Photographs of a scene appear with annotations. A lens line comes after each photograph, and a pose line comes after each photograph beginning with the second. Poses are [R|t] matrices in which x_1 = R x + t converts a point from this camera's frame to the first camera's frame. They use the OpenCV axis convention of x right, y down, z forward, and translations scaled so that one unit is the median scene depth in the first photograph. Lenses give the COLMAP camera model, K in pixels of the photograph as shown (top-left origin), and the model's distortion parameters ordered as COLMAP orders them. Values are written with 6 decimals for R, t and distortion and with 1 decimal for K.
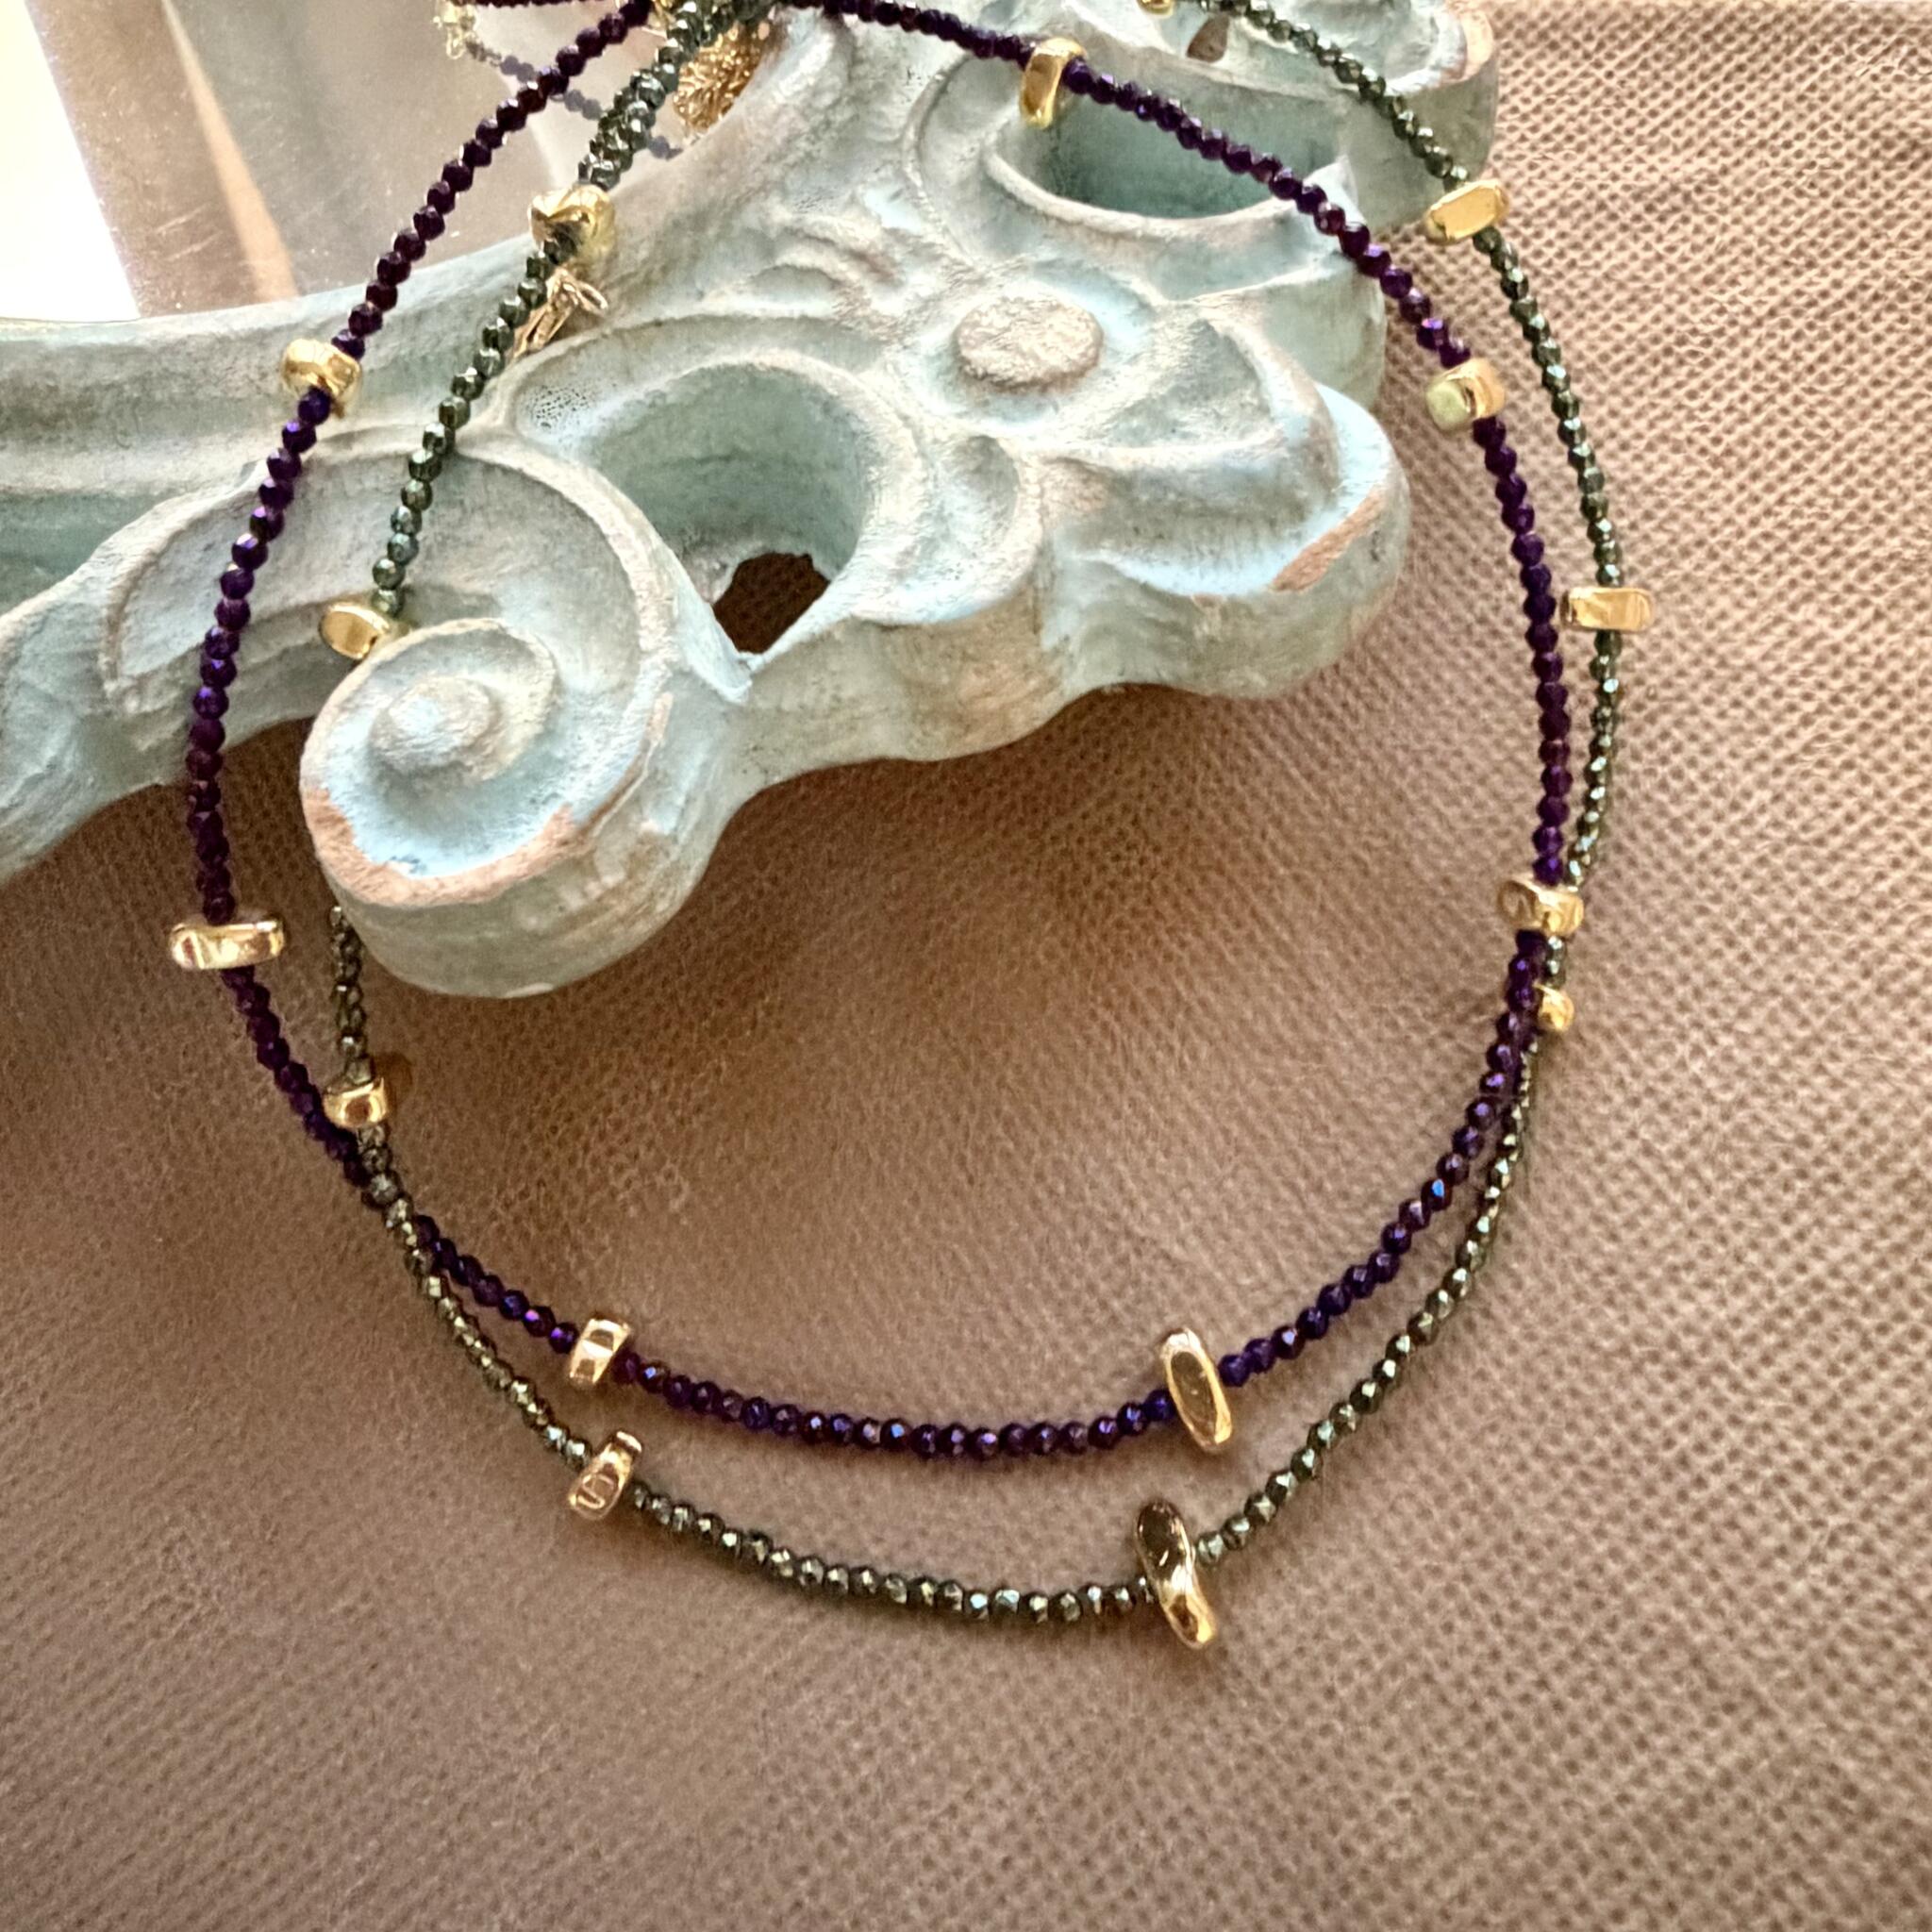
lens RADIAL K [[1386.1, 0, 1039.6], [0, 1386.1, 776.1], [0, 0, 1]] dist [0.000190, 0.000731]
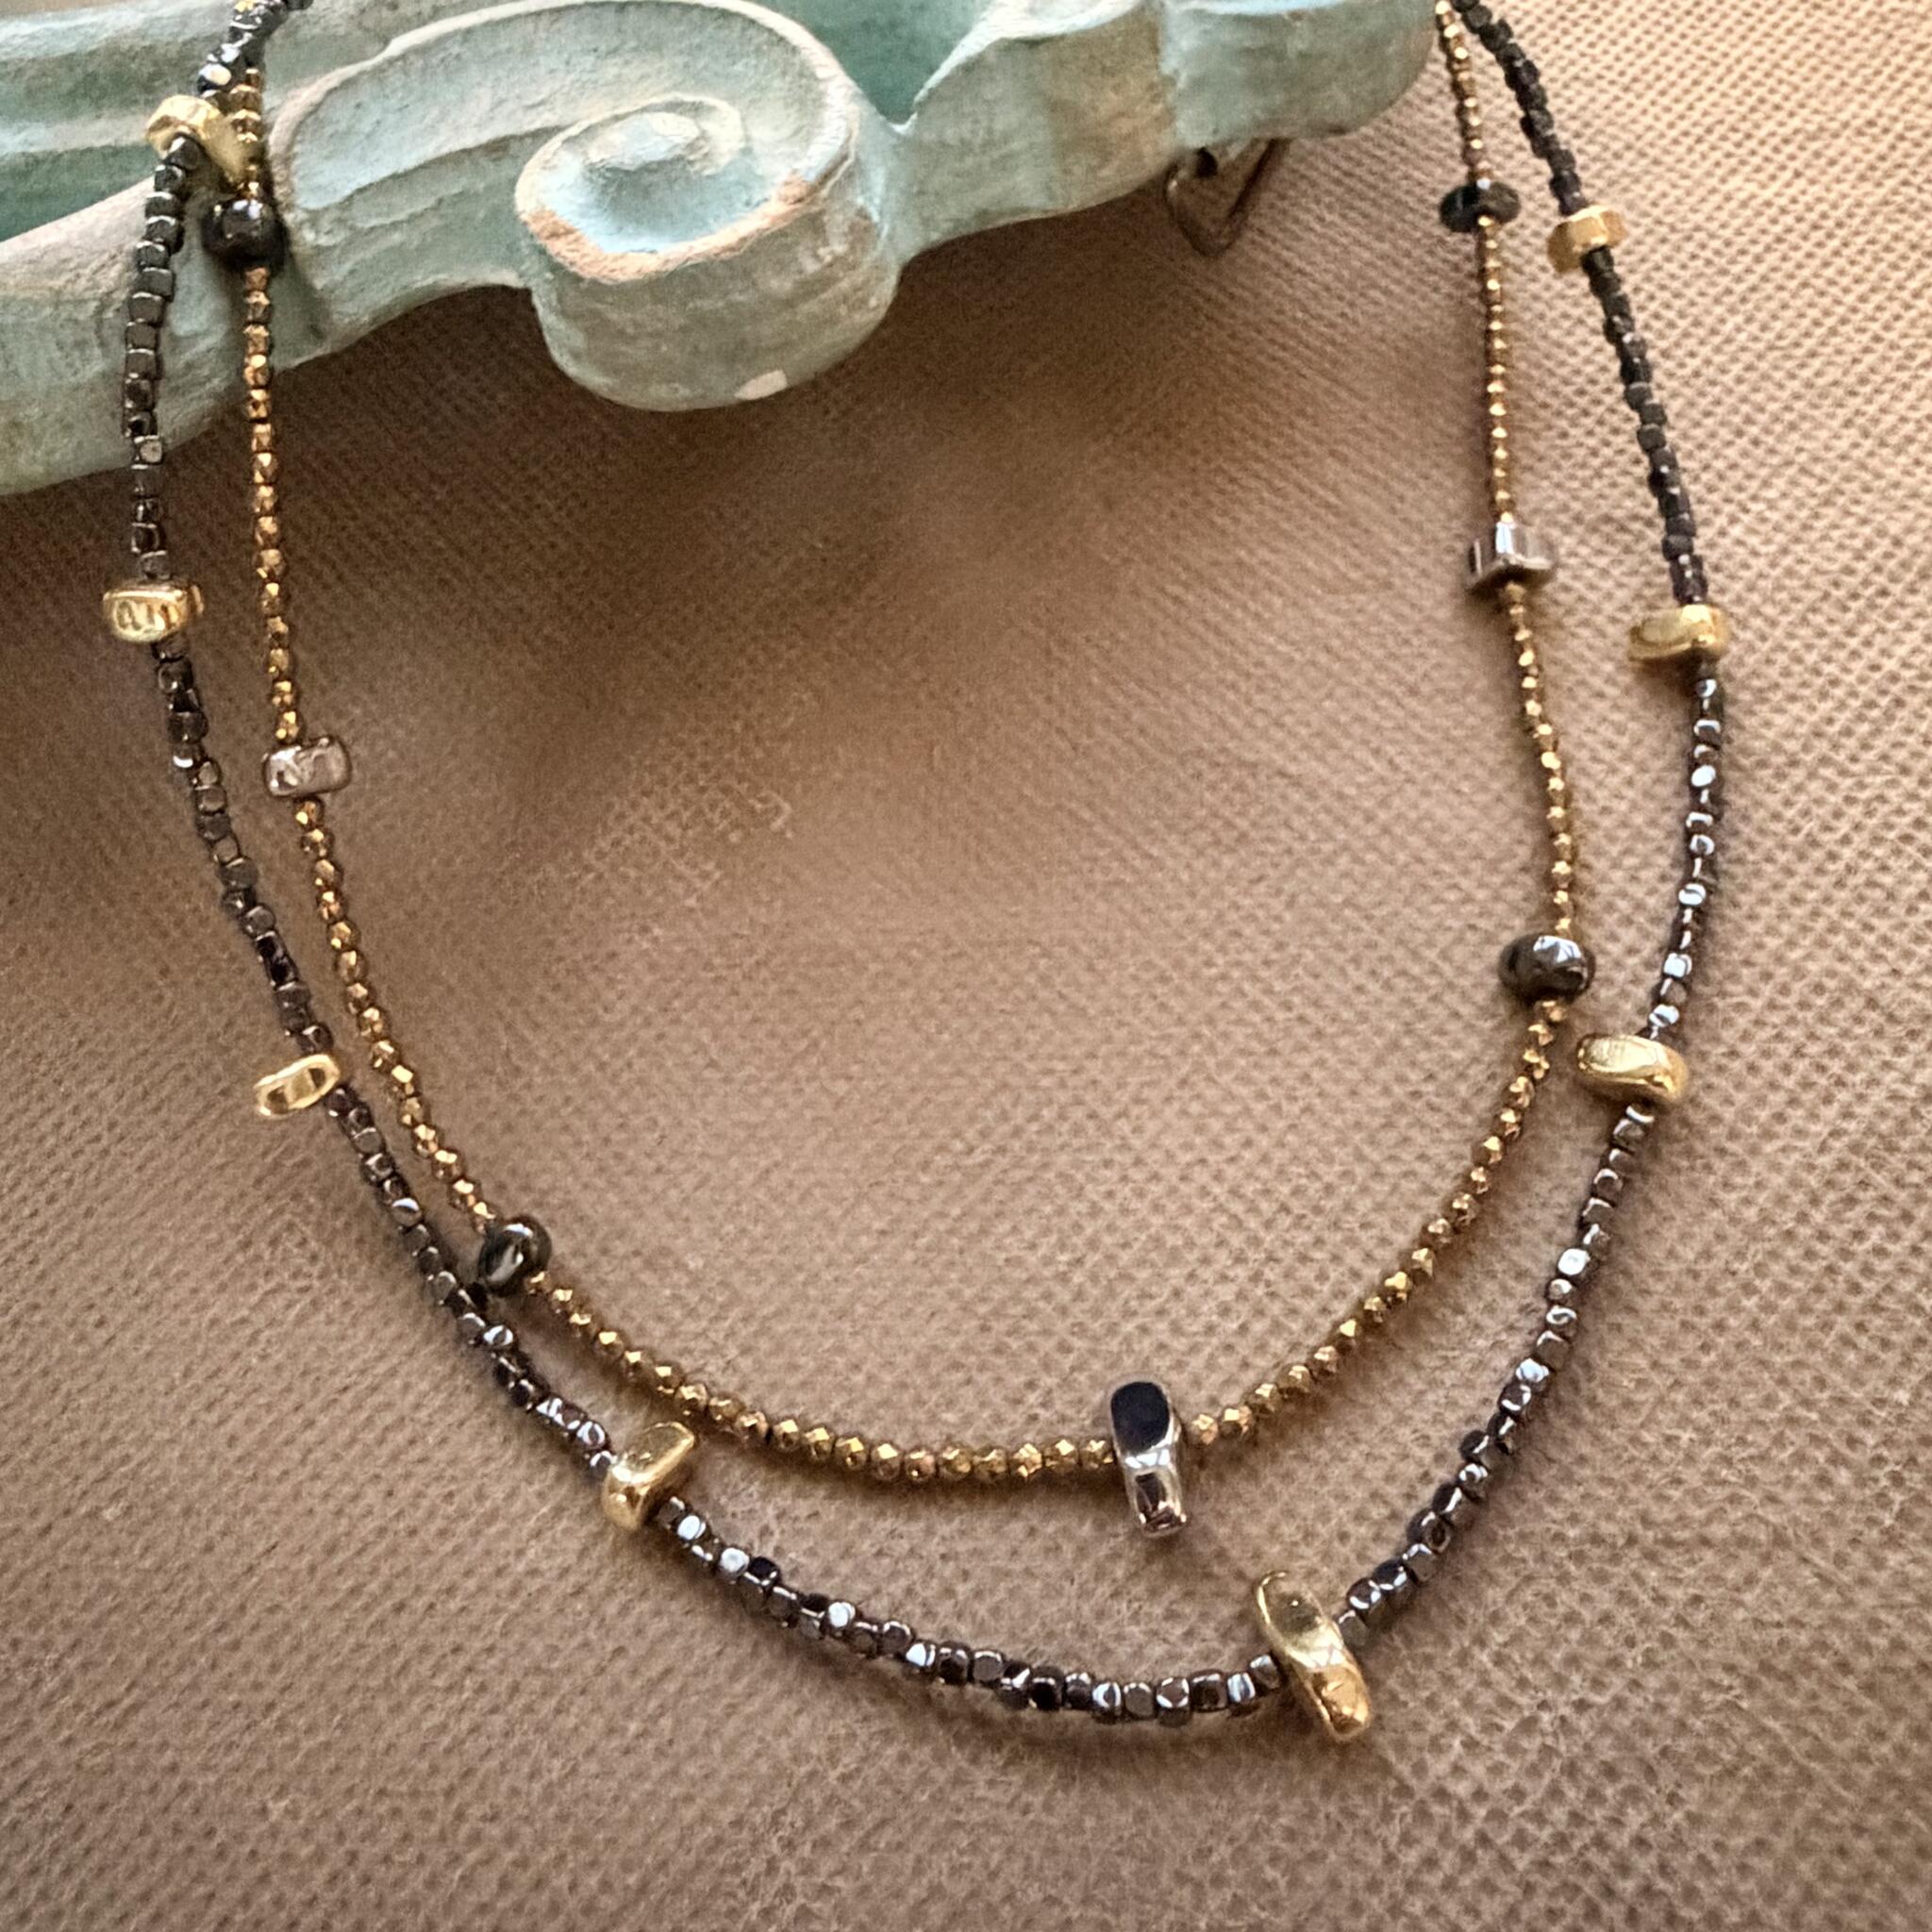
lens RADIAL K [[1386.1, 0, 998.7], [0, 1386.1, 886.9], [0, 0, 1]] dist [0.000190, 0.000731]
pose [[0.987221, -0.128339, 0.094470, -0.225559], [0.138996, 0.983412, -0.116537, 0.533637], [-0.077946, 0.128179, 0.988683, 0.026529]]
